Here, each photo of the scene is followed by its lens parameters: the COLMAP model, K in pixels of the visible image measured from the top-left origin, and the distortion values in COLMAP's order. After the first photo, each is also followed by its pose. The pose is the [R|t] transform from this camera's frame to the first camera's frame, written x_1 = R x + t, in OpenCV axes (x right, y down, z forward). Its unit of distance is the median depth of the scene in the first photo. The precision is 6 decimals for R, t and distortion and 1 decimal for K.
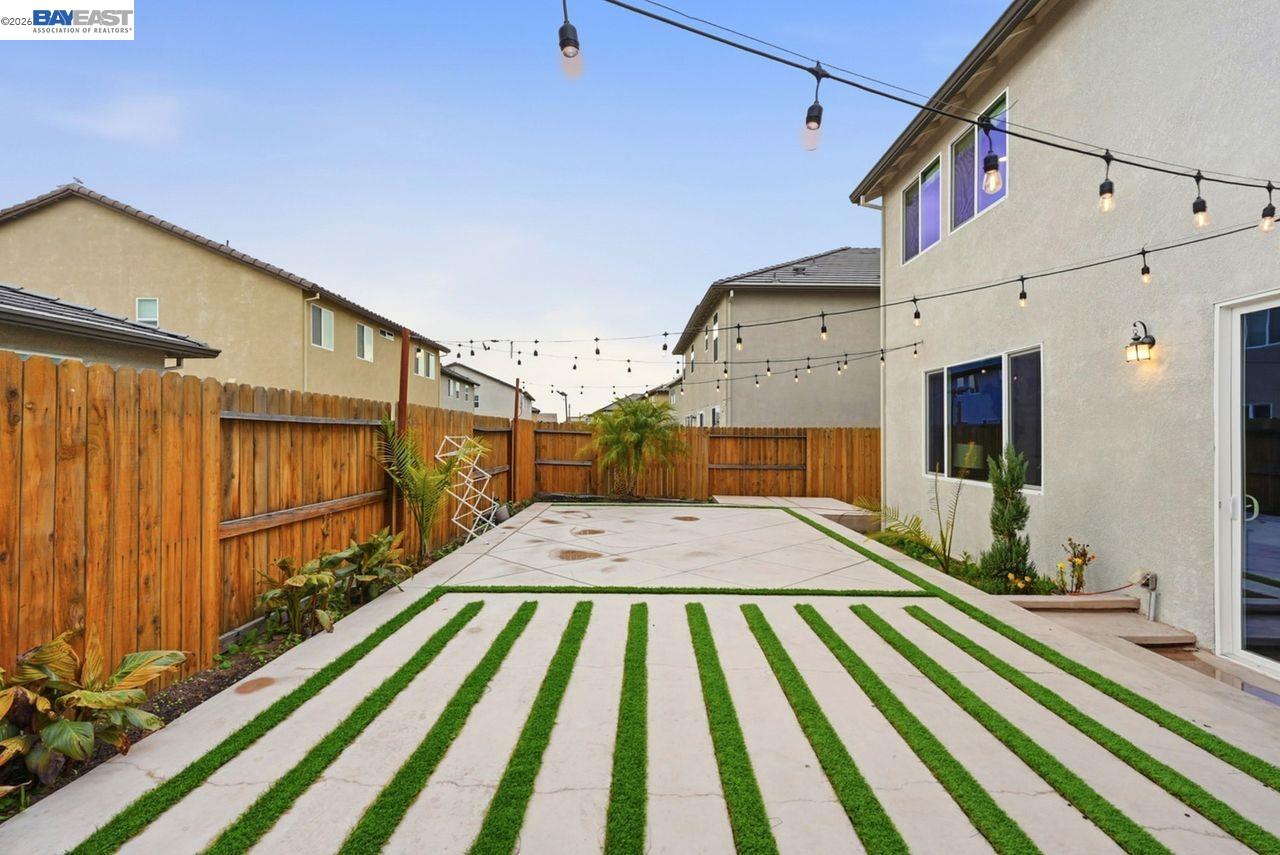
lens RADIAL K [[584.3, 0, 647.9], [0, 584.3, 430.0], [0, 0, 1]] dist [0.002874, -0.003023]
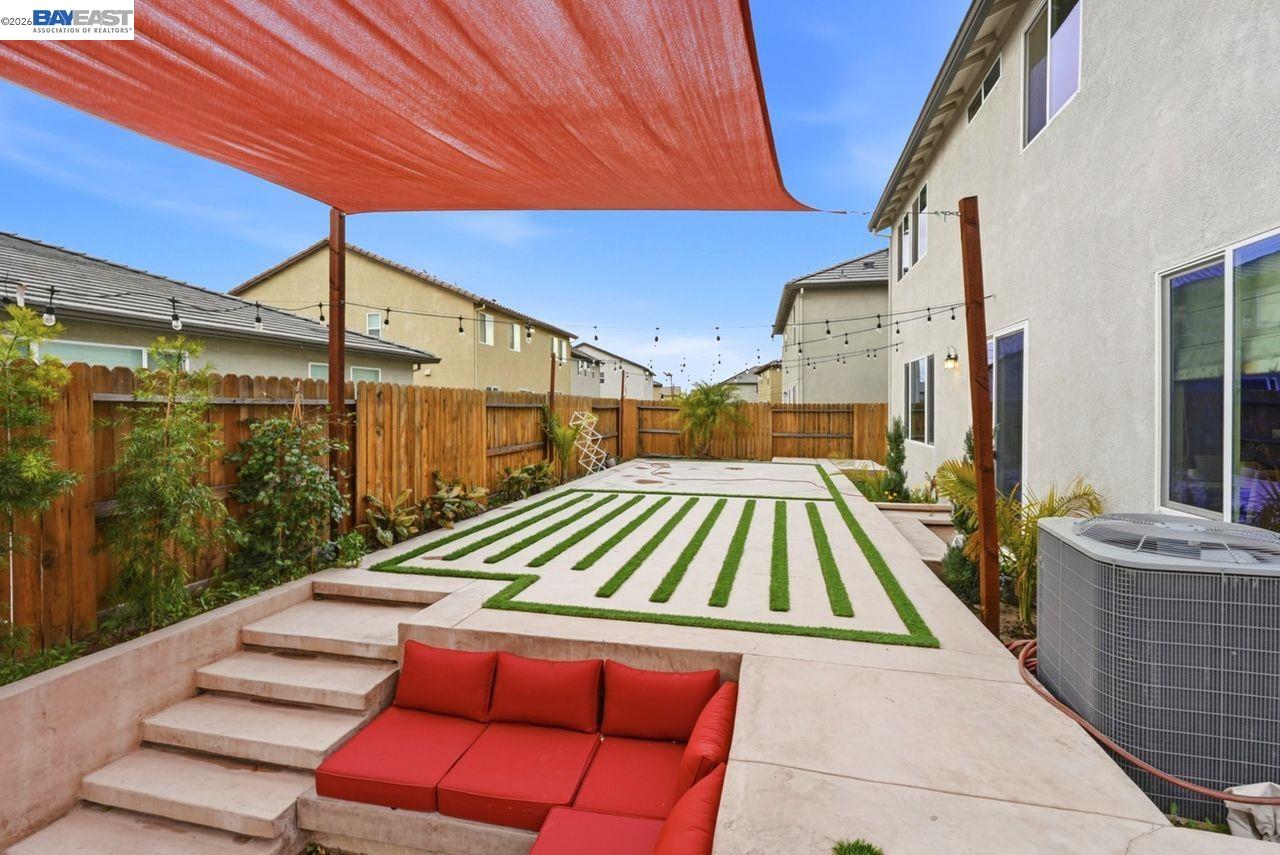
lens RADIAL K [[584.3, 0, 639.0], [0, 584.3, 419.0], [0, 0, 1]] dist [0.002874, -0.003023]
pose [[0.974706, 0.001206, -0.223487, 0.128931], [0.004981, 0.999620, 0.027120, -0.008607], [0.223434, -0.027547, 0.974330, -0.366862]]
